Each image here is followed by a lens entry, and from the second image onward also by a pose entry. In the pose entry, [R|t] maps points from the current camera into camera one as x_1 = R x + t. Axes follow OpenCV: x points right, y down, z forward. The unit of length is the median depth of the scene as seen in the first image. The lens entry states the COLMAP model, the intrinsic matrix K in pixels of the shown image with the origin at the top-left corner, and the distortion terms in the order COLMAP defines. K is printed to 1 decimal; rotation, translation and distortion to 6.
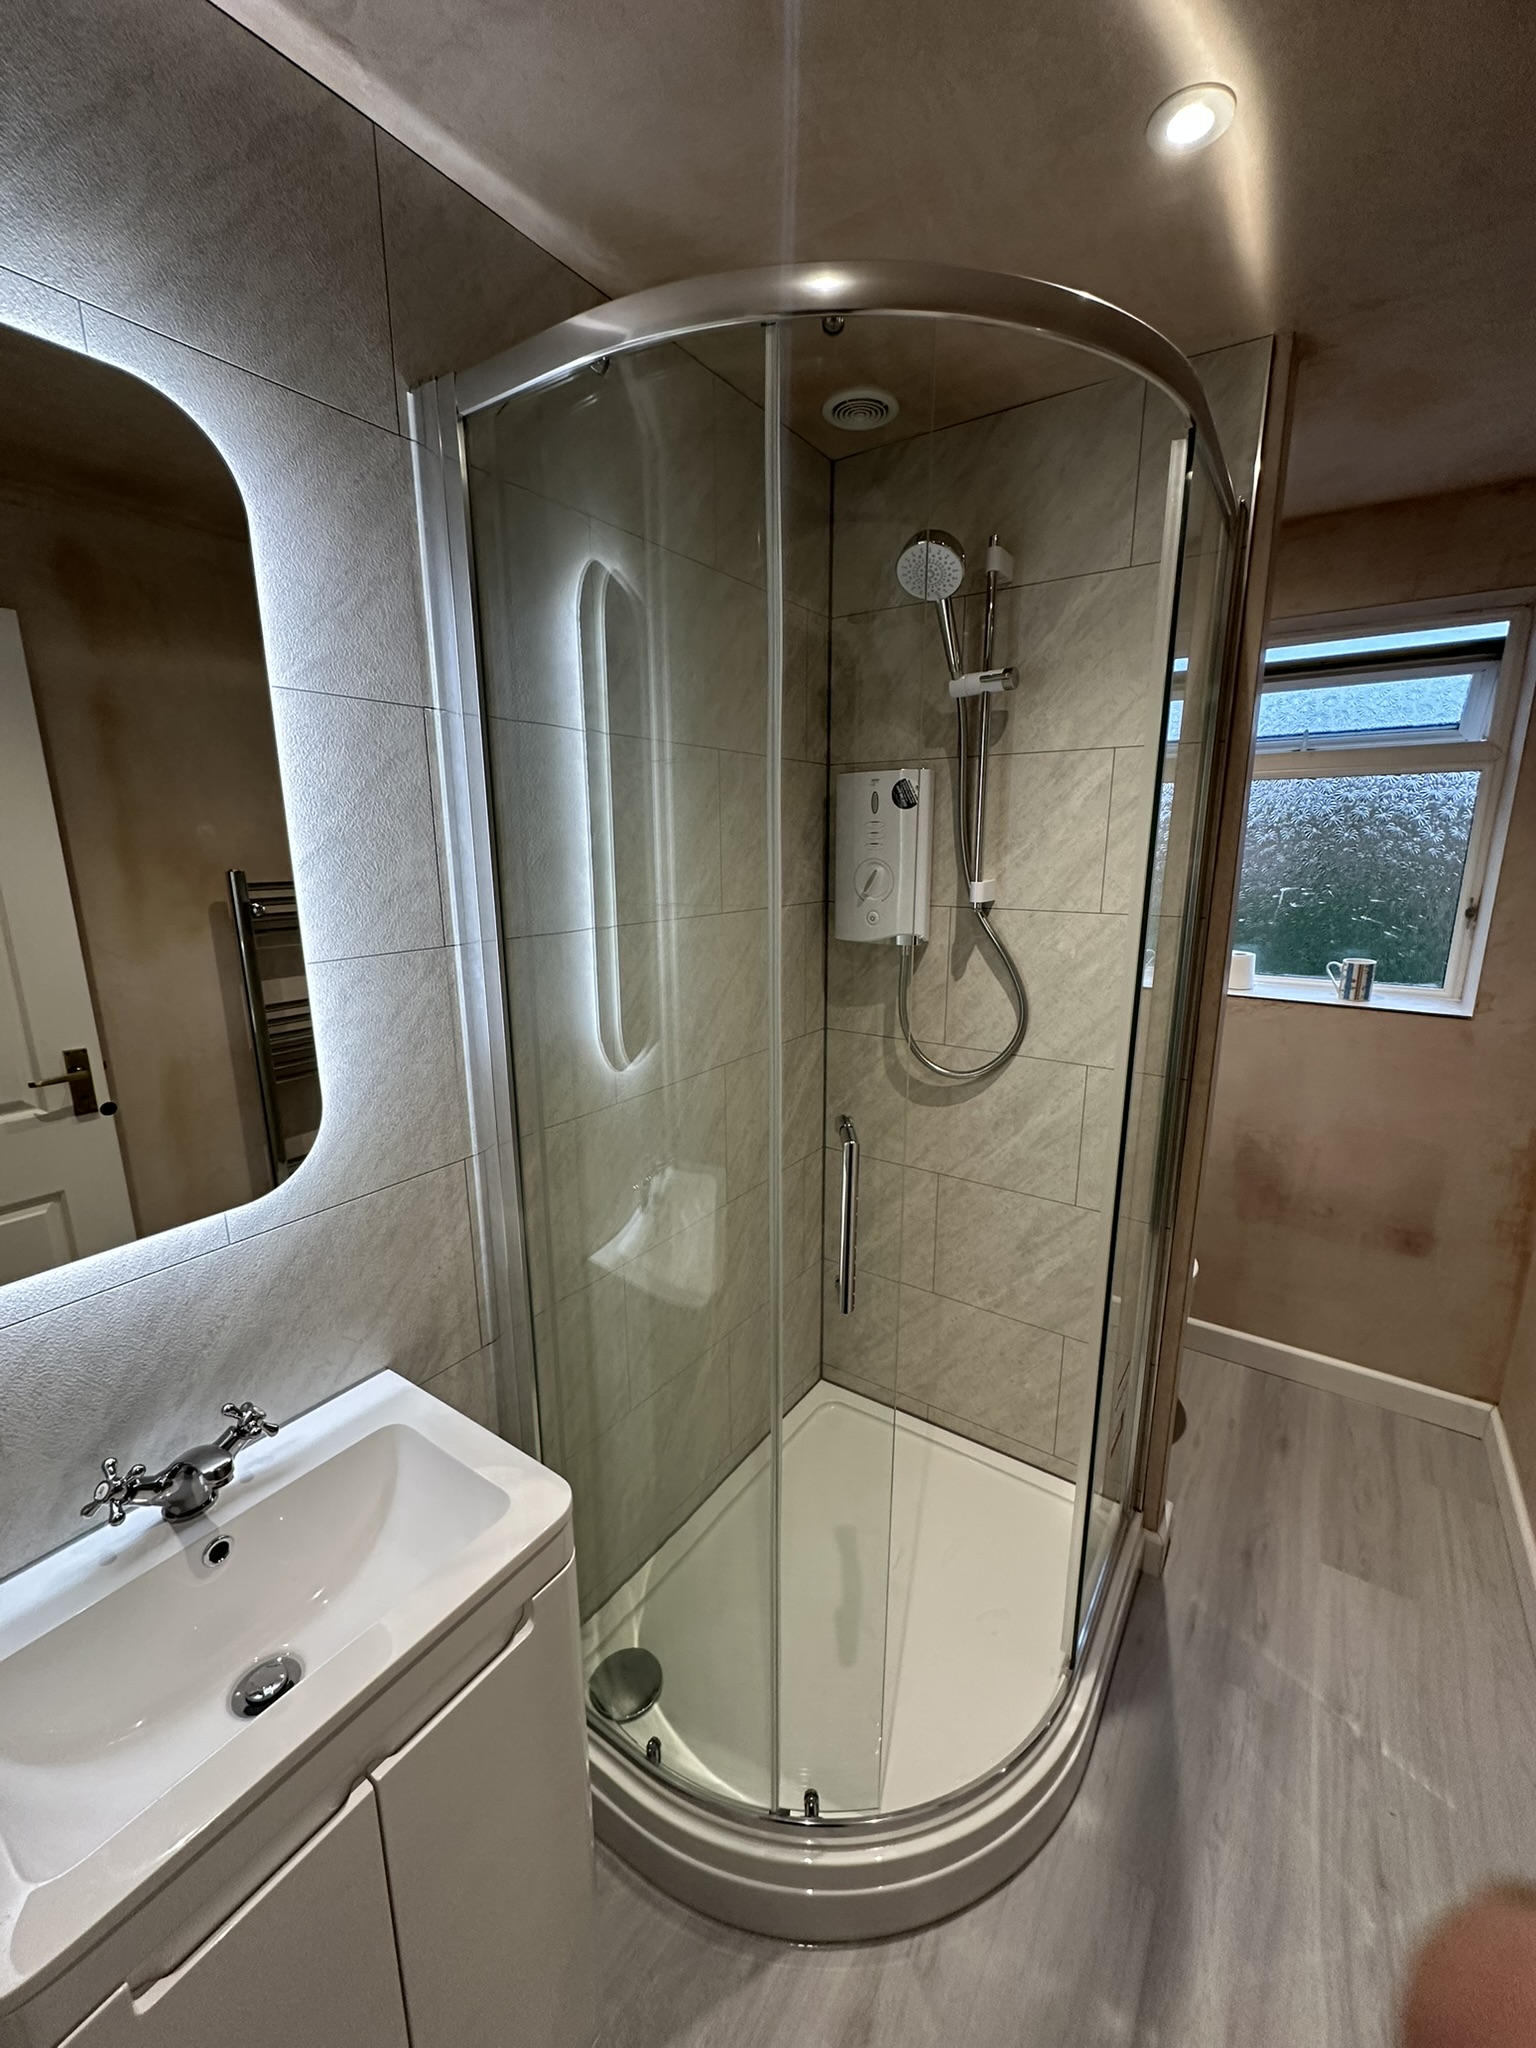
lens RADIAL K [[812.2, 0, 769.9], [0, 812.2, 1021.1], [0, 0, 1]] dist [-0.003304, 0.000760]
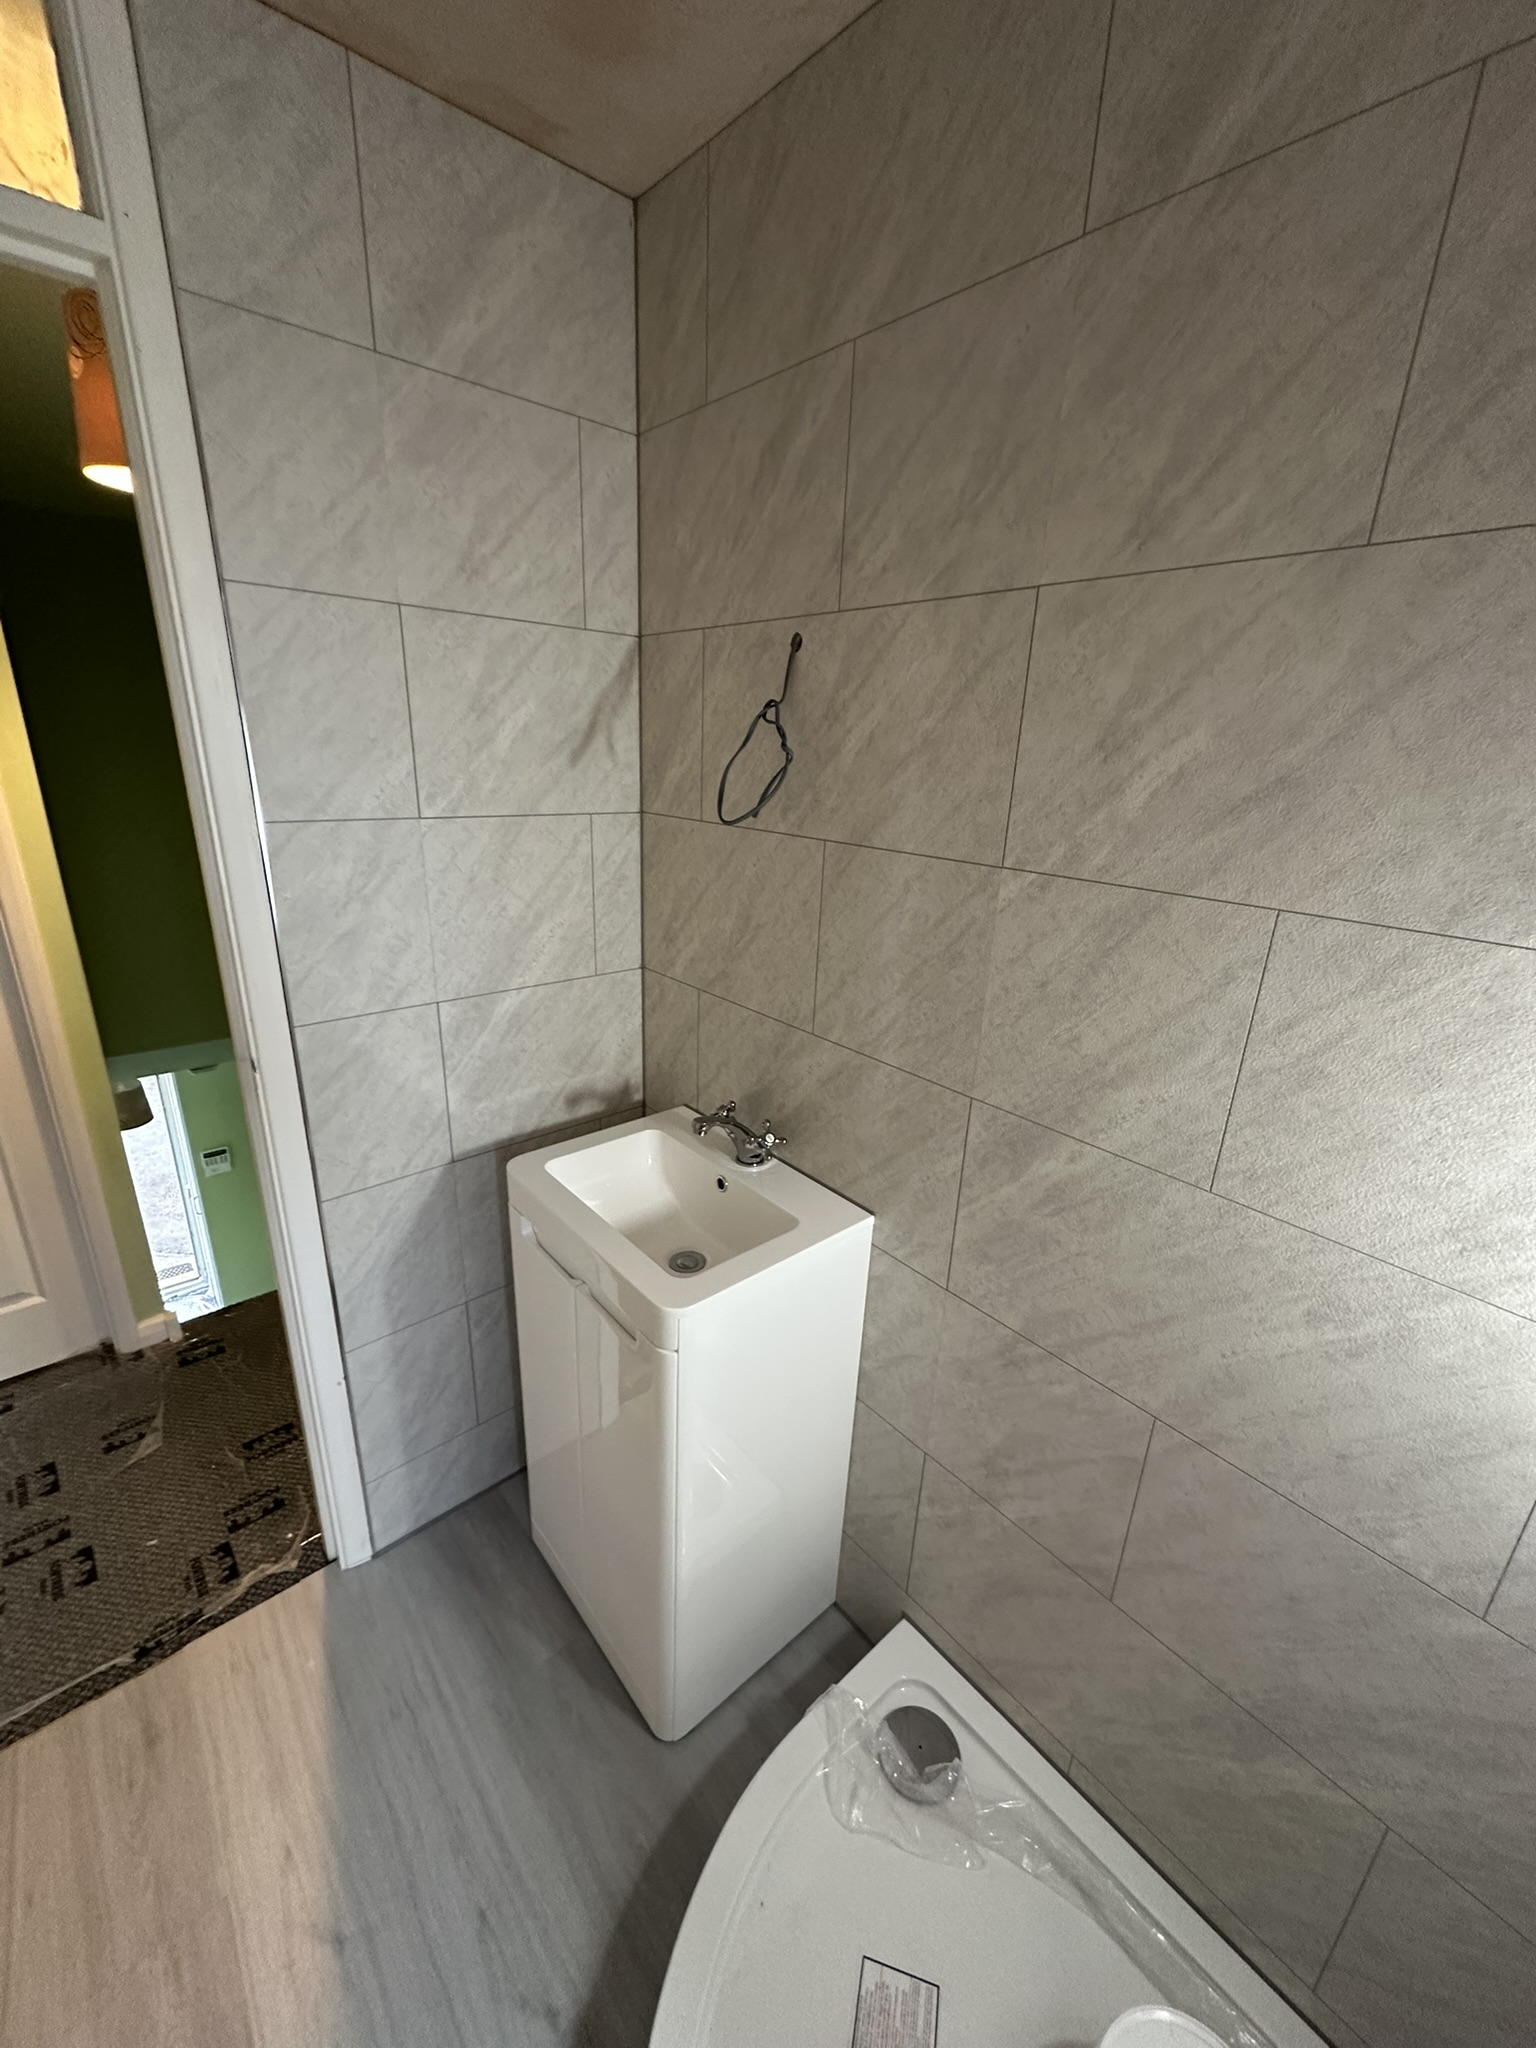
lens RADIAL K [[812.2, 0, 768.5], [0, 812.2, 1019.1], [0, 0, 1]] dist [-0.003304, 0.000760]
pose [[-0.250304, 0.304039, -0.919189, 0.445002], [-0.246893, 0.897977, 0.364255, -0.167747], [0.936158, 0.318116, -0.149702, 0.779013]]
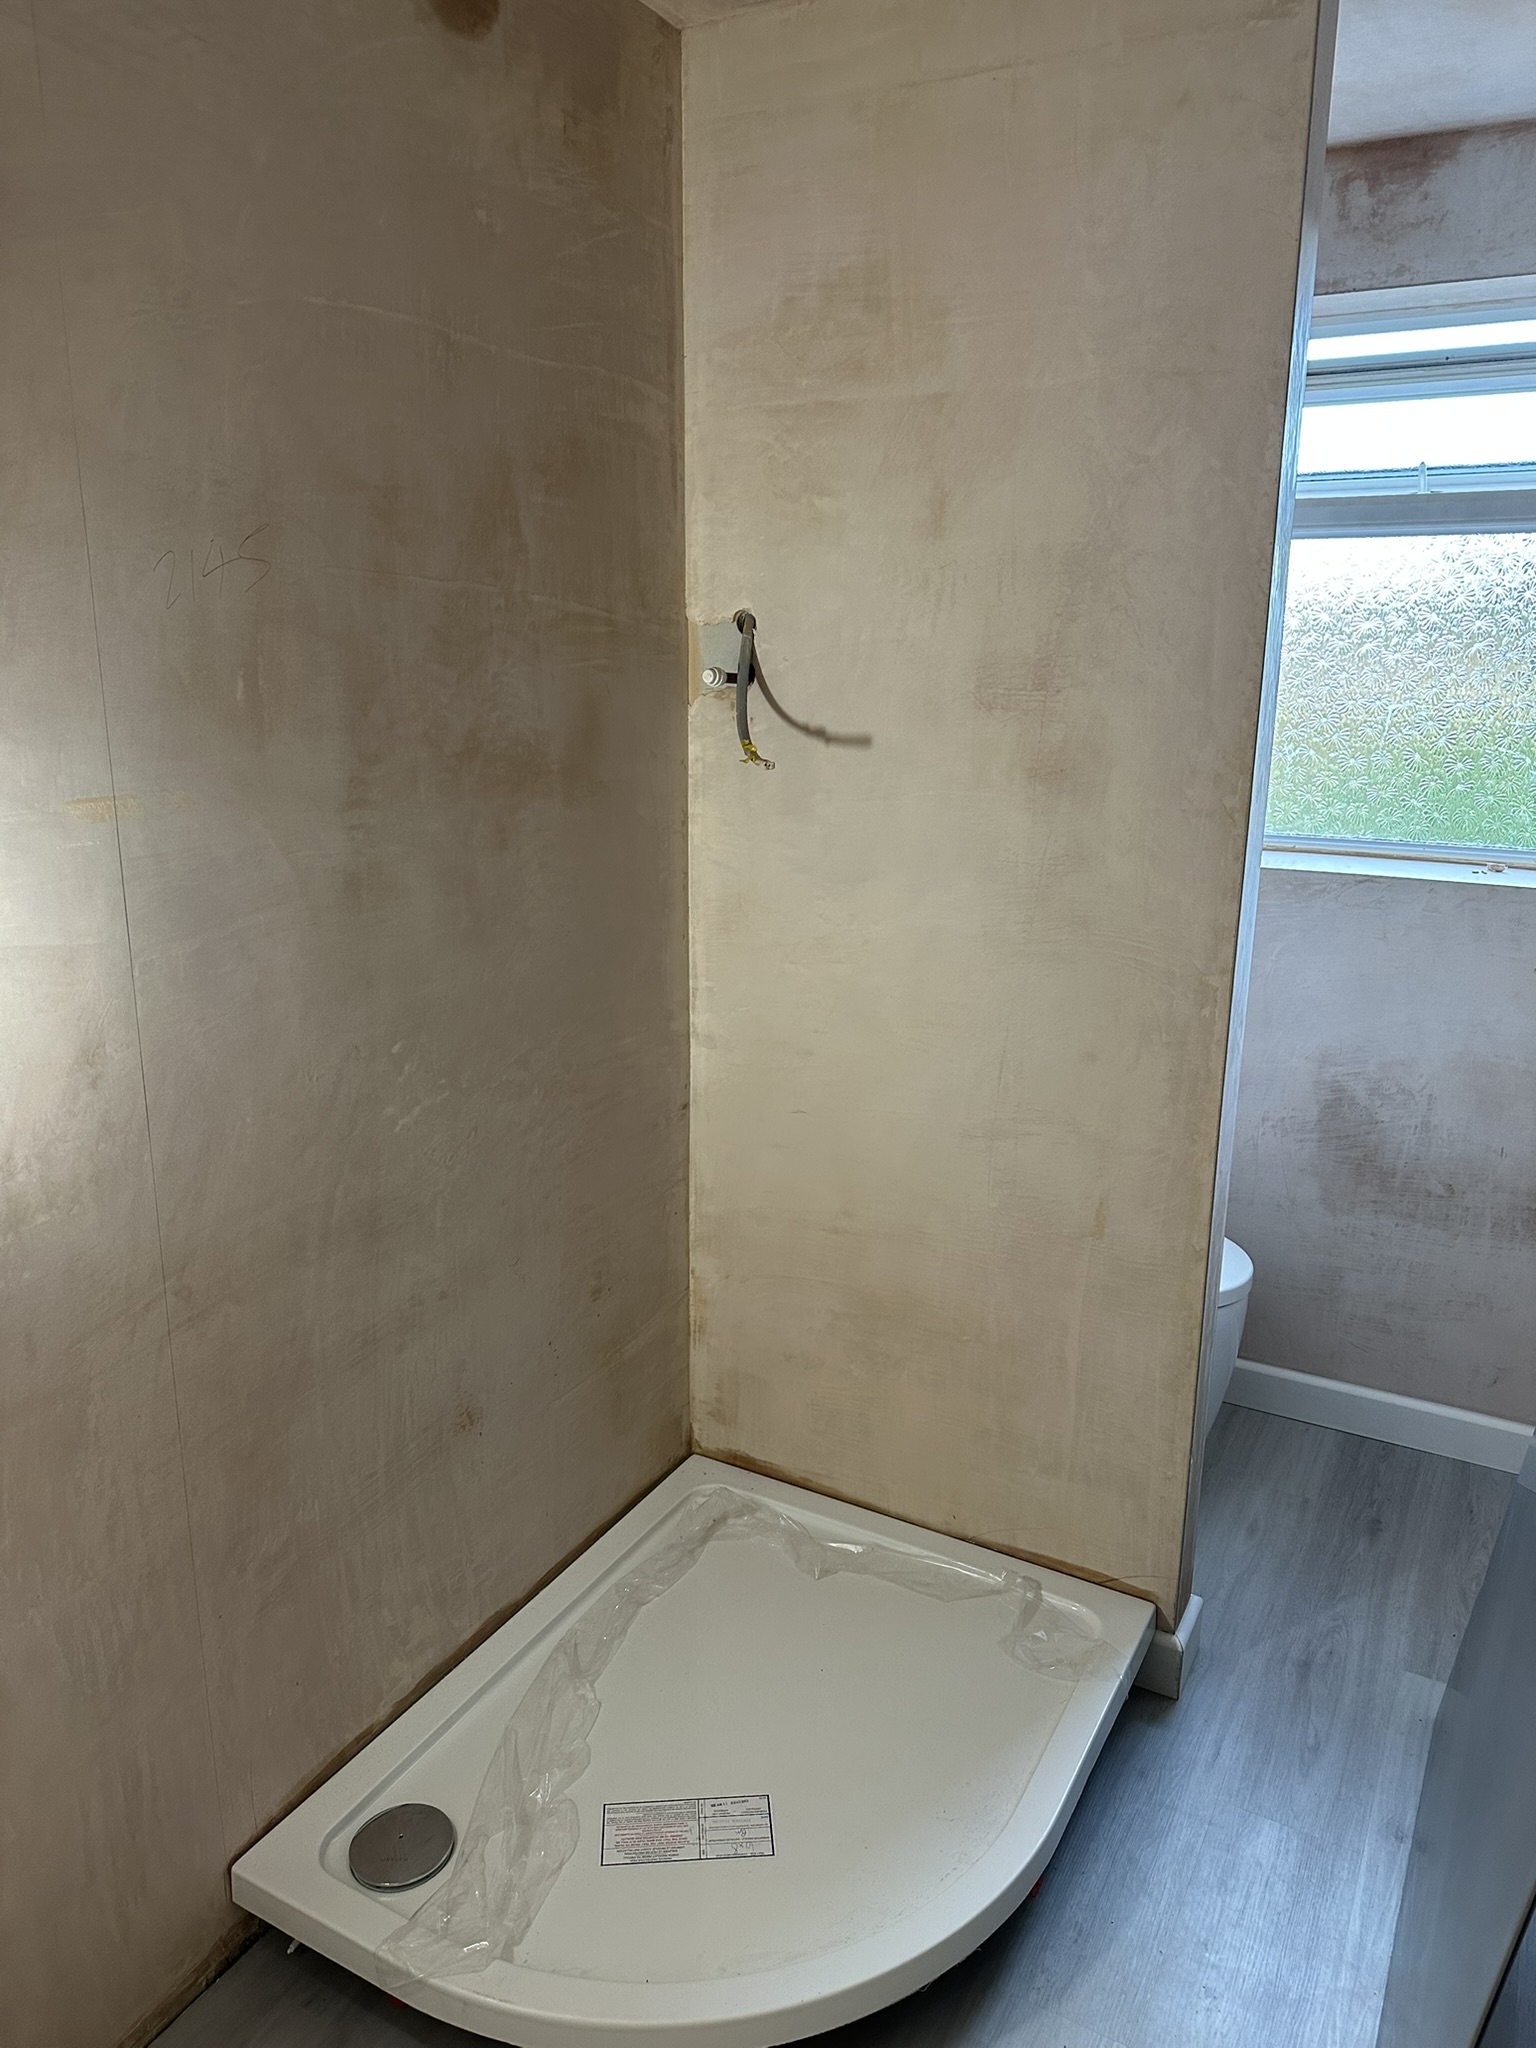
lens RADIAL K [[1424.8, 0, 751.1], [0, 1424.8, 1023.2], [0, 0, 1]] dist [0.031587, -0.047222]
pose [[0.996582, -0.011808, 0.081764, 0.031270], [0.008627, 0.999196, 0.039149, 0.077138], [-0.082160, -0.038309, 0.995883, -0.217708]]
